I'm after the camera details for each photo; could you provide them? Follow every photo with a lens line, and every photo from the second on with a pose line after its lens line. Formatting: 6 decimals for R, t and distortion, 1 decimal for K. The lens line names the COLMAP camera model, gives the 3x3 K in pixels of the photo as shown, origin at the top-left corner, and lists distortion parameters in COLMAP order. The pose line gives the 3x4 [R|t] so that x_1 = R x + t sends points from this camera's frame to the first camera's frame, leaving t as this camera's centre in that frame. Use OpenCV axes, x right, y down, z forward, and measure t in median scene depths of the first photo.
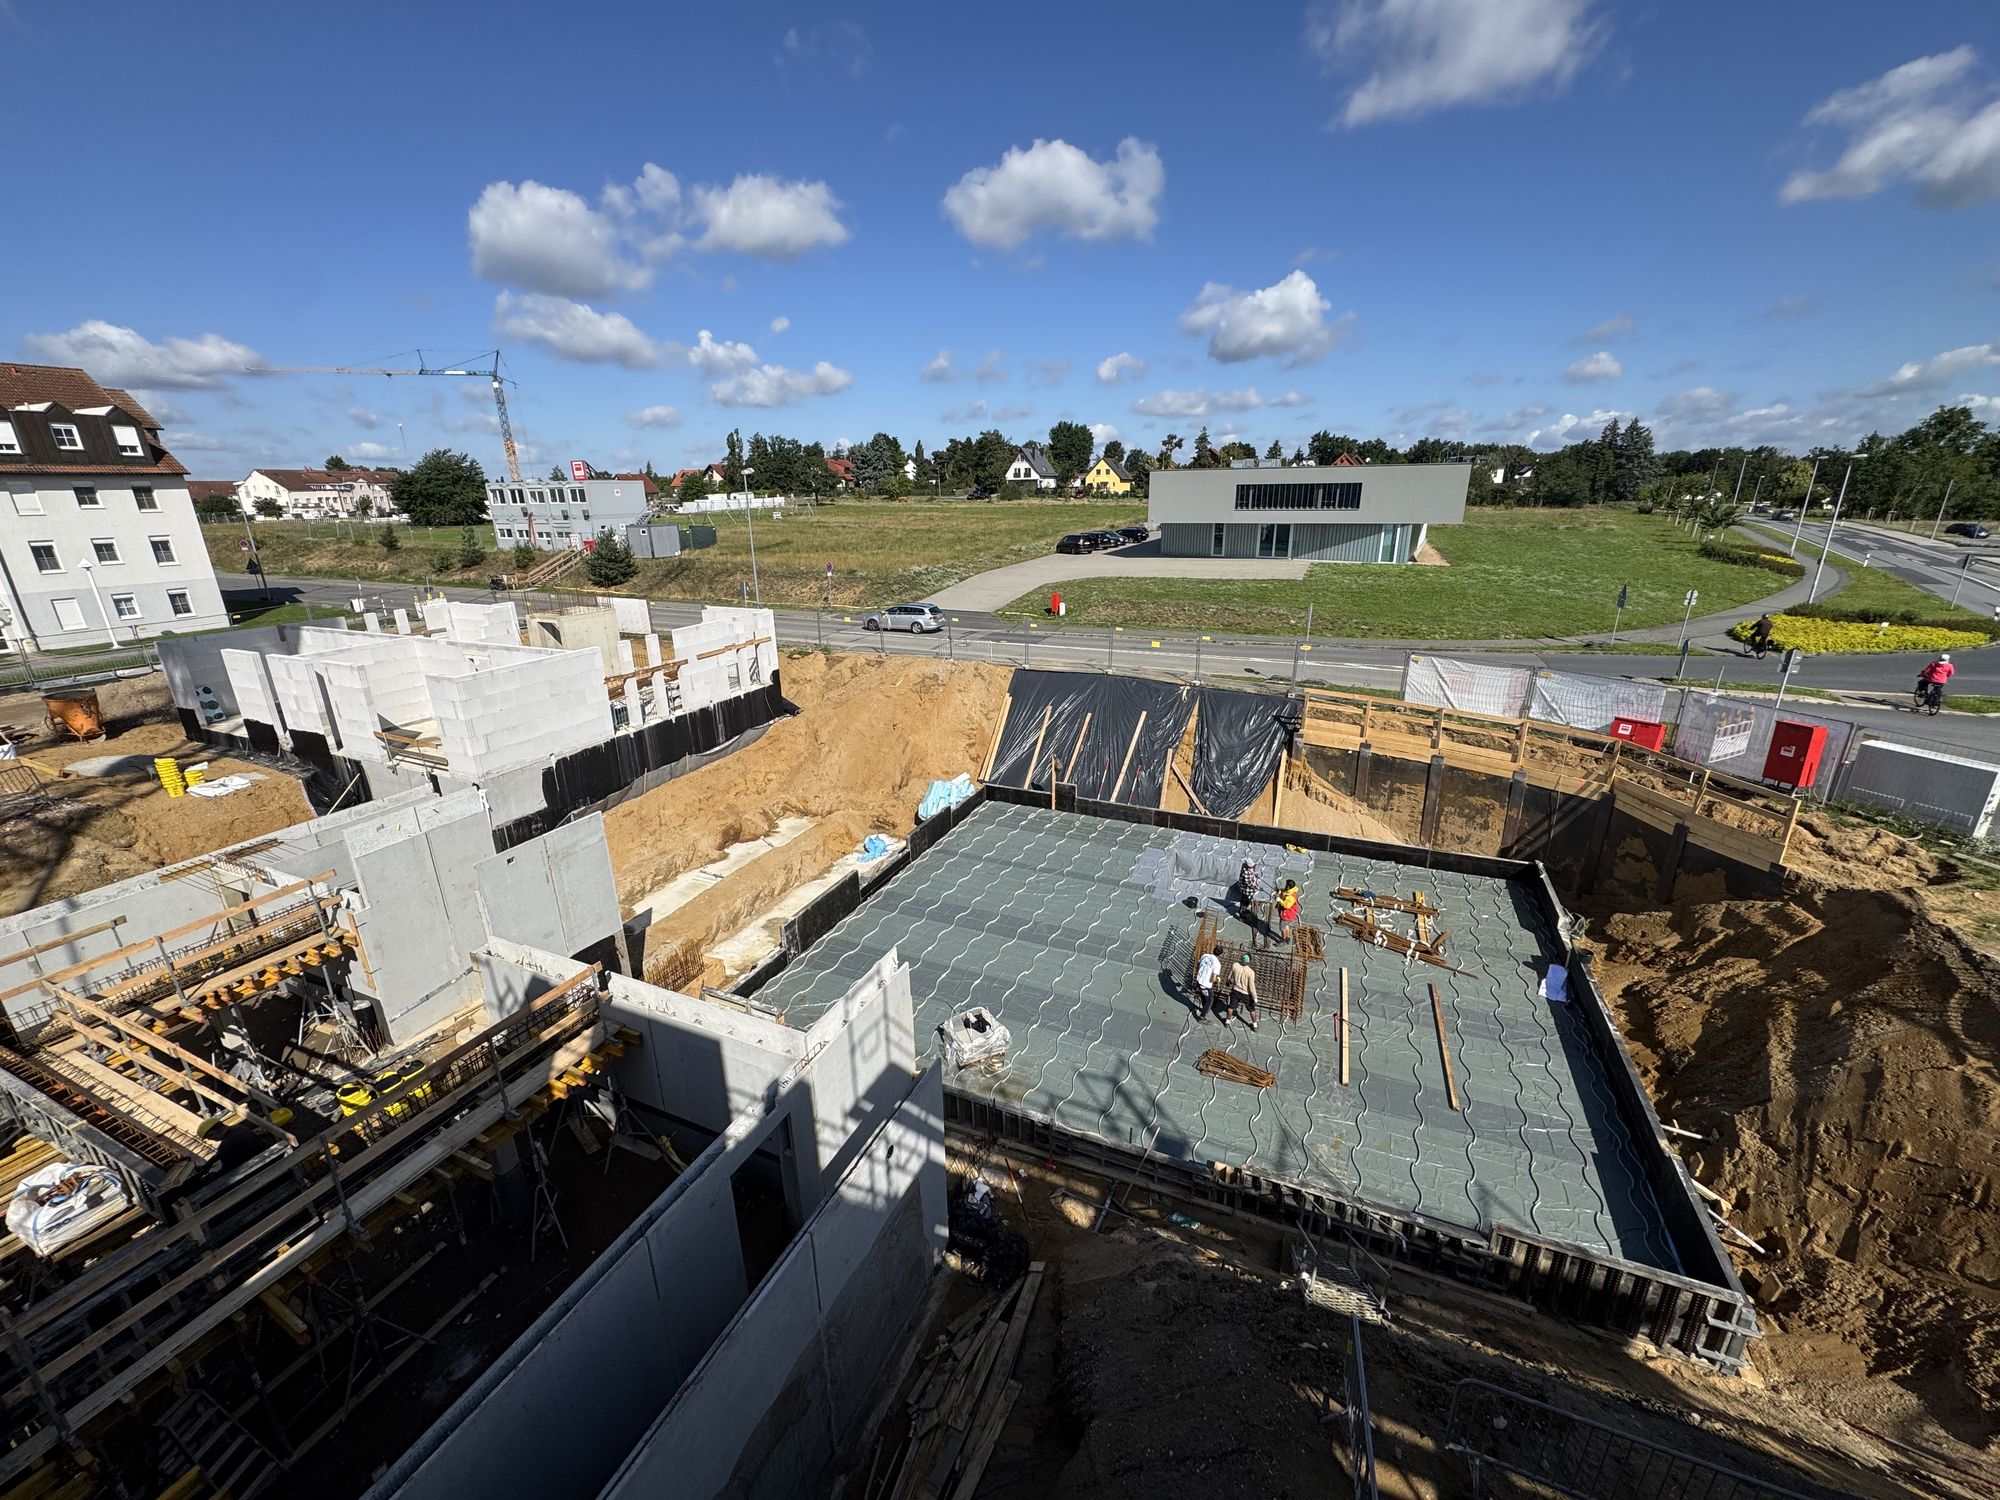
lens RADIAL K [[789.2, 0, 997.8], [0, 789.2, 743.3], [0, 0, 1]] dist [-0.002210, -0.000033]
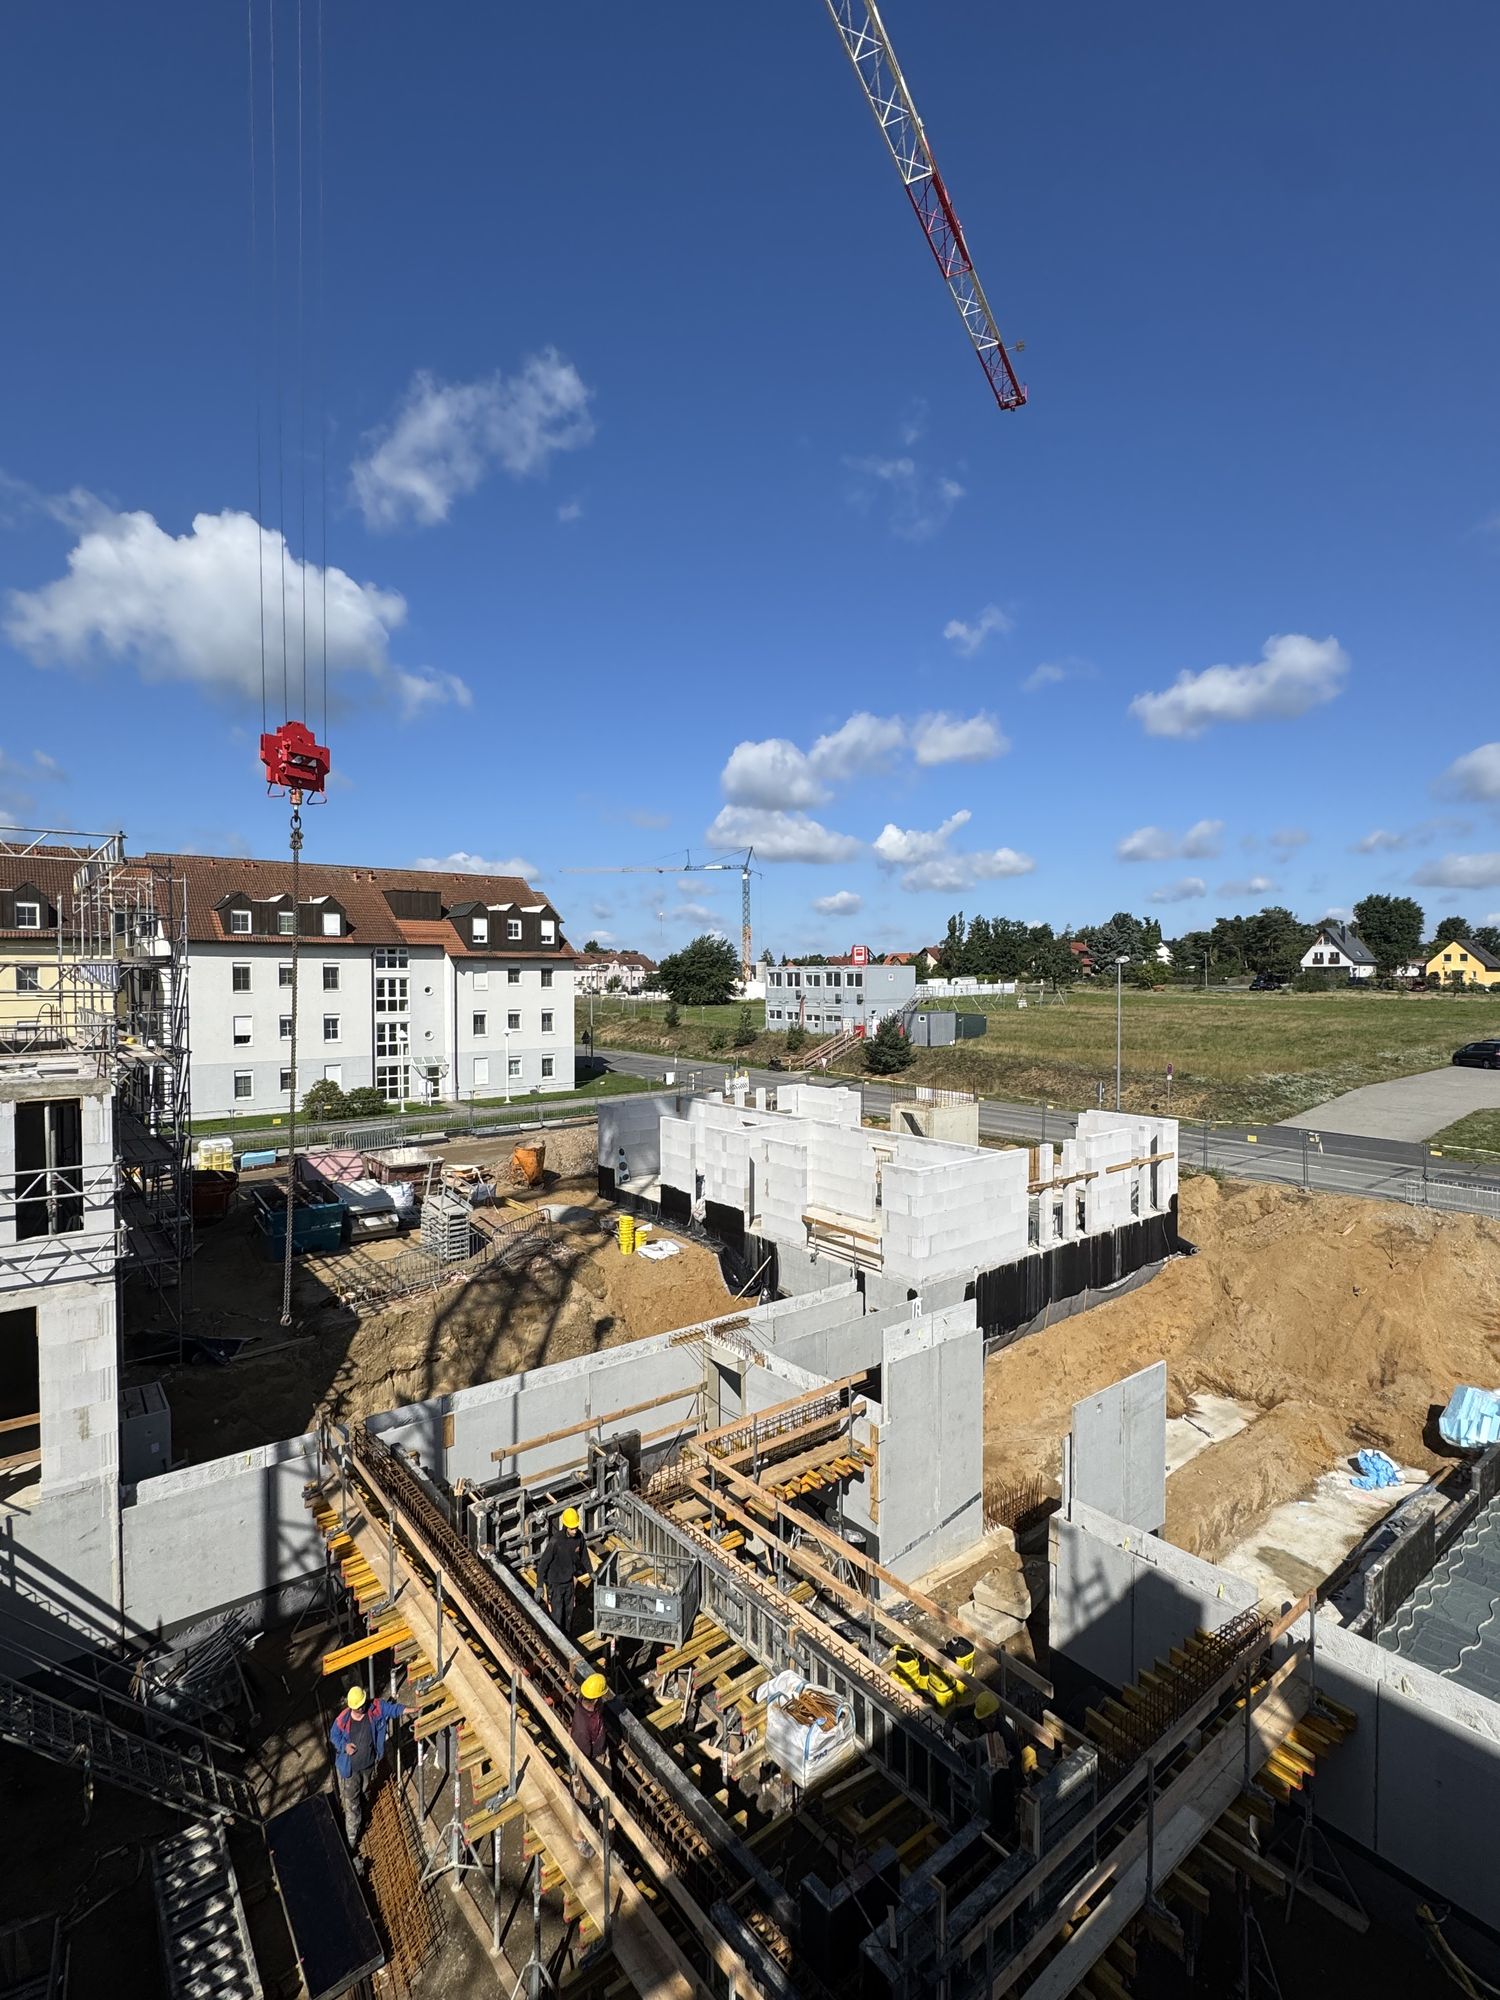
lens RADIAL K [[938.0, 0, 755.8], [0, 938.0, 992.0], [0, 0, 1]] dist [-0.002941, -0.000173]
pose [[0.888273, 0.020699, -0.458850, -0.164445], [-0.151740, 0.956121, -0.250616, 0.010723], [0.433528, 0.292241, 0.852437, -0.046333]]
